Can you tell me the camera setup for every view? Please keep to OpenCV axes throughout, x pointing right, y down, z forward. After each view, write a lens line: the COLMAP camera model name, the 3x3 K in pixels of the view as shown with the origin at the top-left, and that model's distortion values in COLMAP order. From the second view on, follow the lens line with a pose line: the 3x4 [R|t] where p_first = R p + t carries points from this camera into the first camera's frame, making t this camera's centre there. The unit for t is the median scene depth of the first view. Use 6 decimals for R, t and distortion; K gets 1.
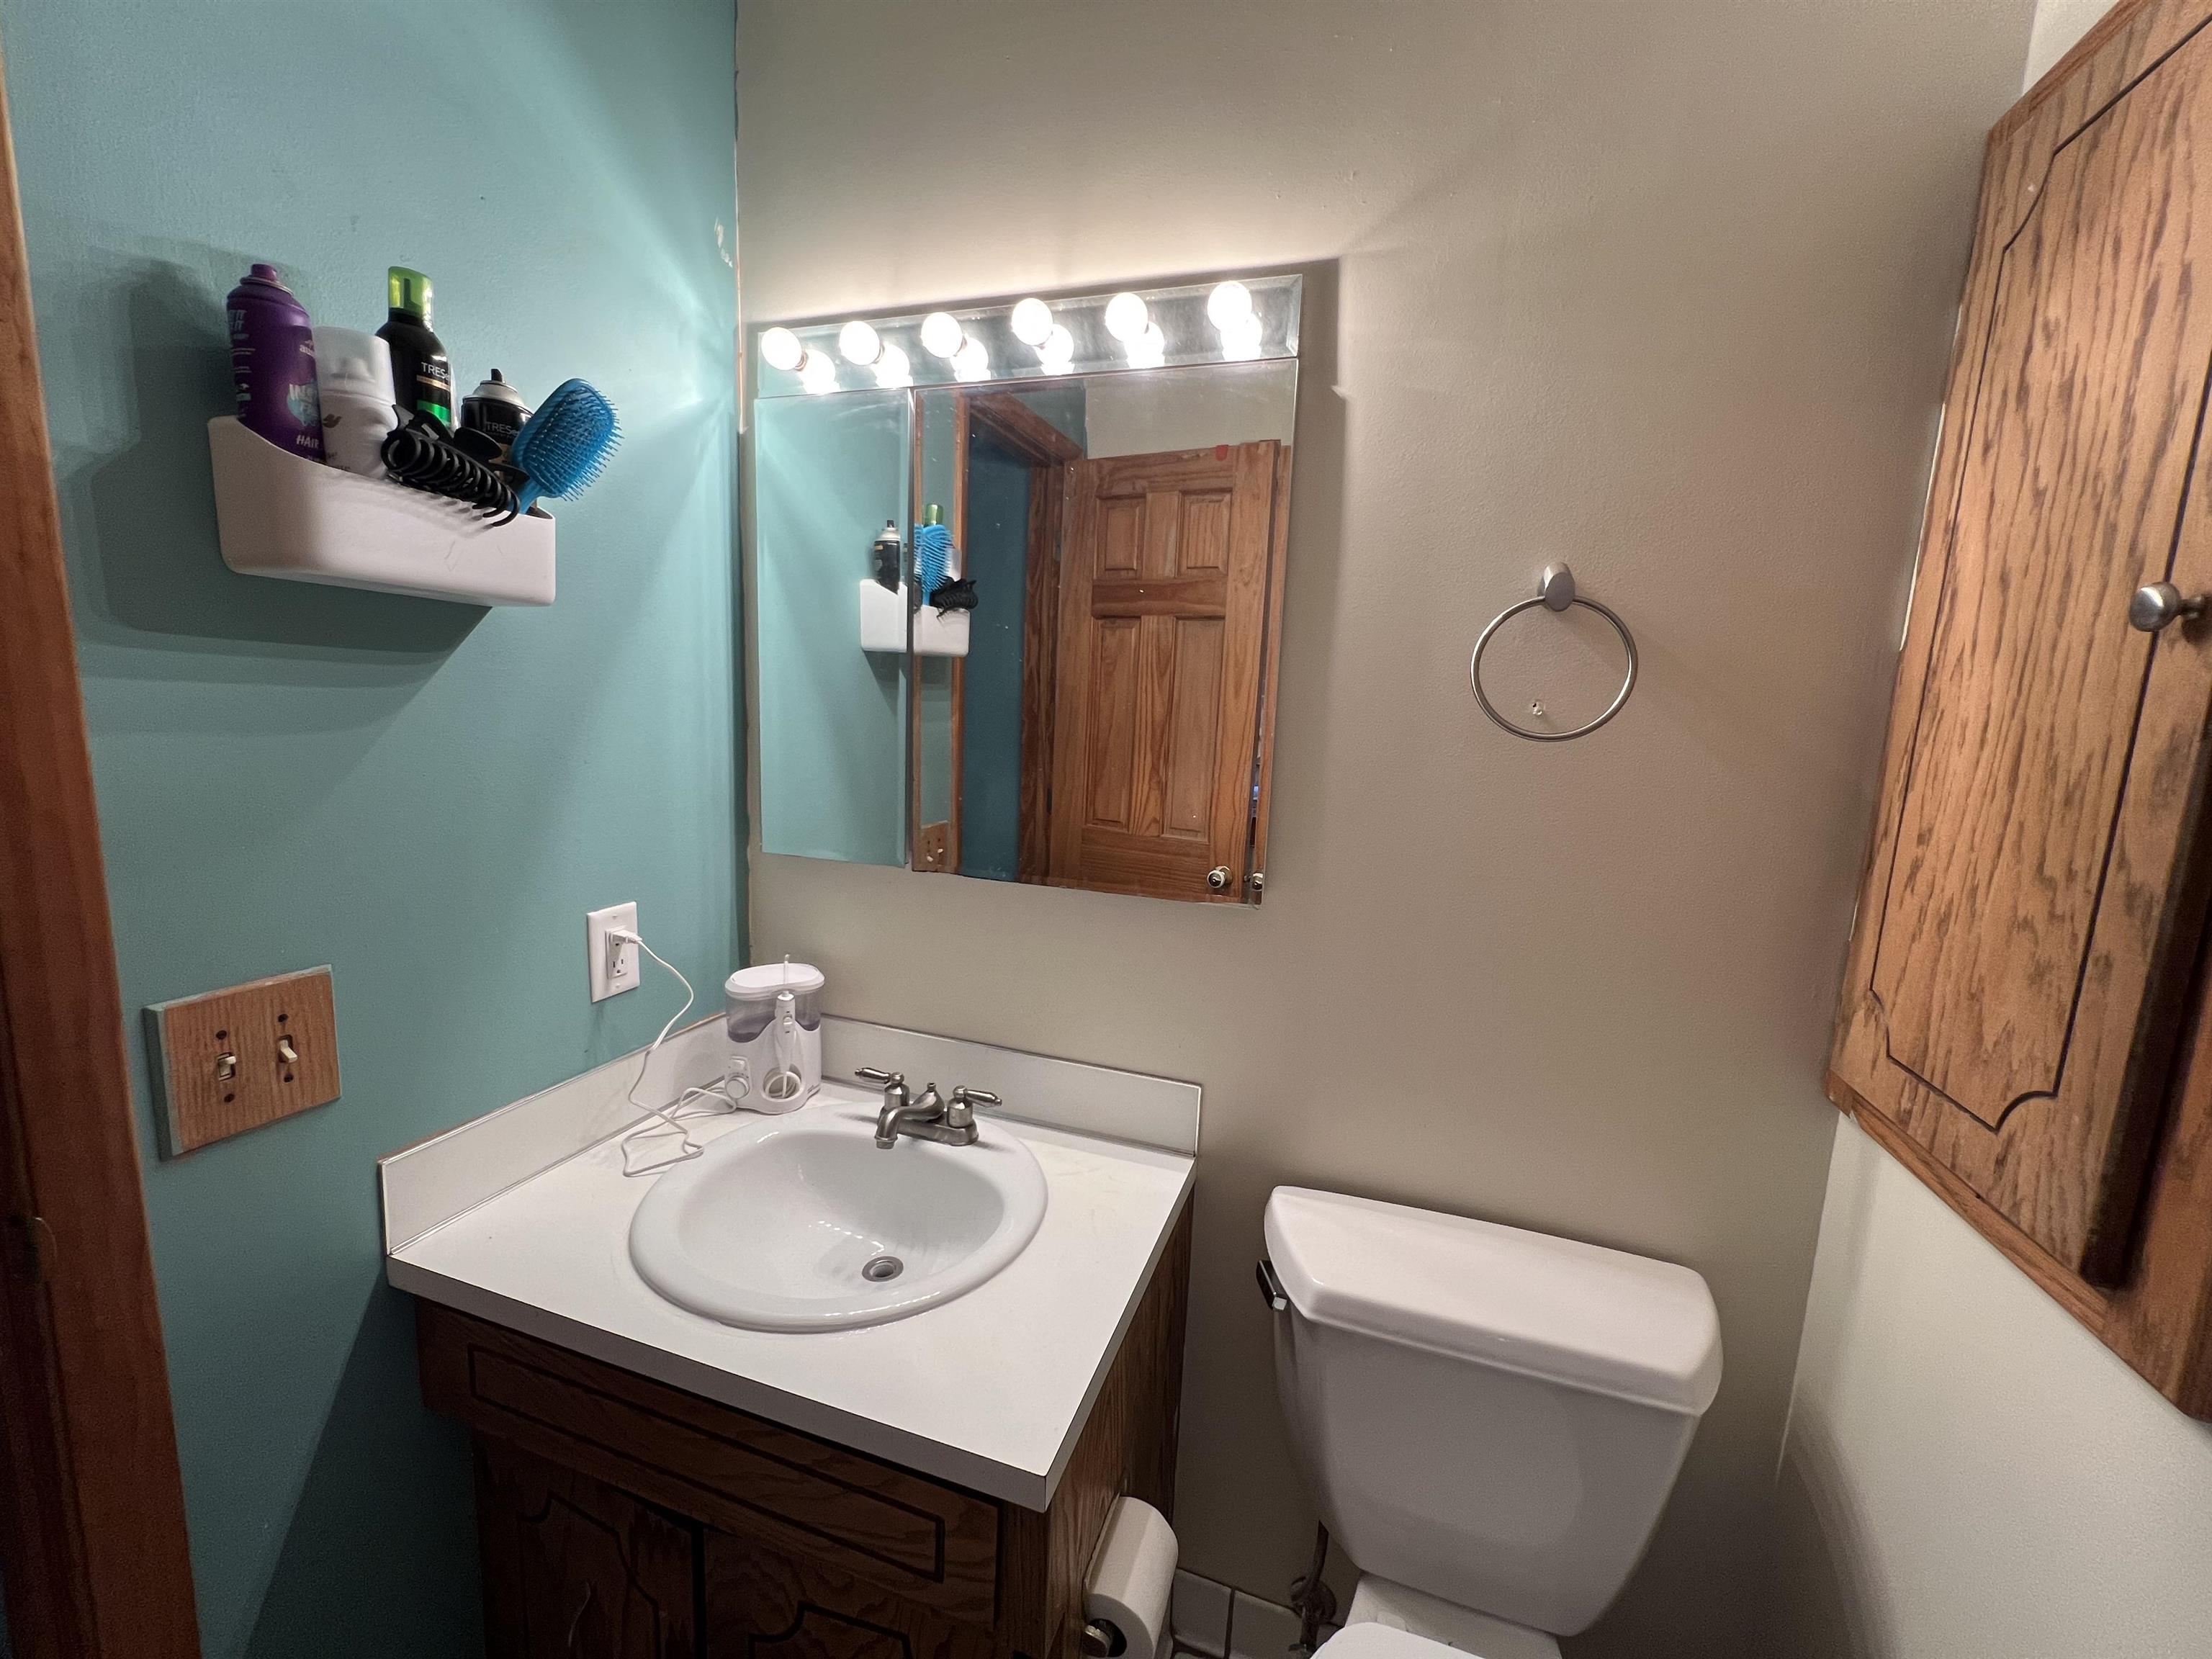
lens RADIAL K [[882.6, 0, 1106.0], [0, 882.6, 832.1], [0, 0, 1]] dist [-0.002286, 0.001143]
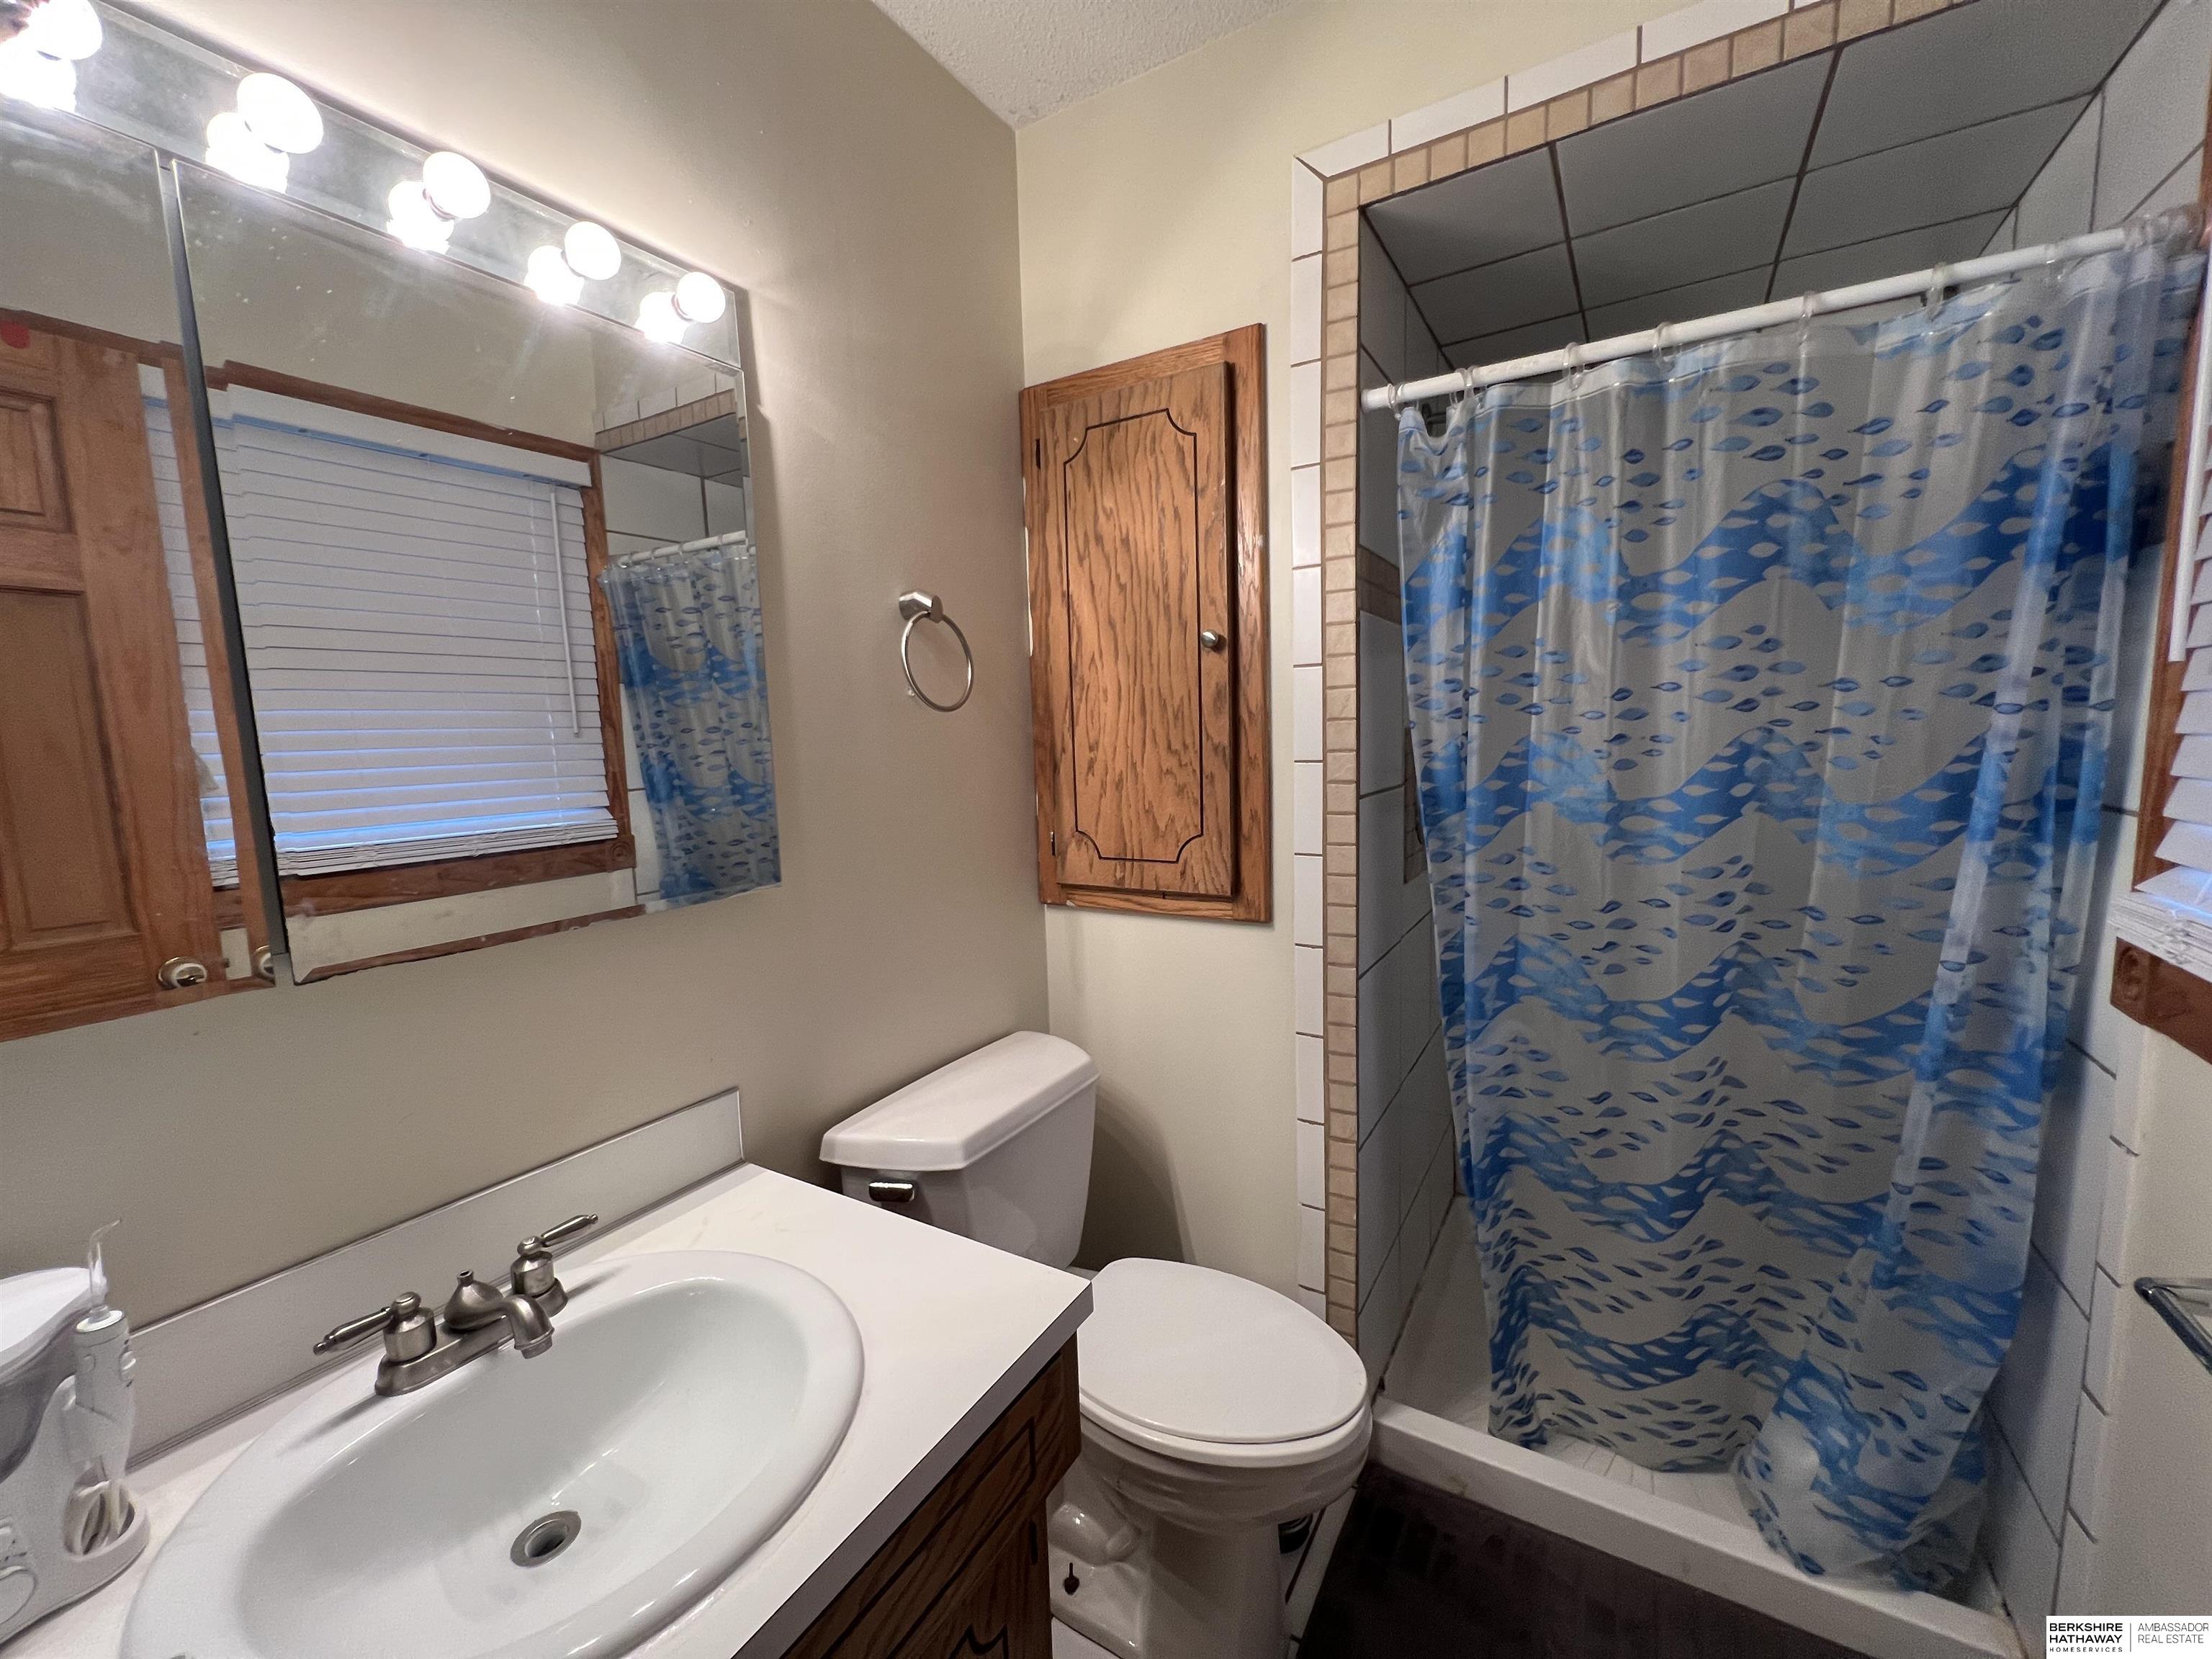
lens RADIAL K [[882.6, 0, 1106.8], [0, 882.6, 830.2], [0, 0, 1]] dist [-0.002286, 0.001143]
pose [[0.216737, -0.161200, 0.962829, -1.064855], [0.182742, 0.975538, 0.122192, -0.050935], [-0.958974, 0.149465, 0.240893, 0.515152]]
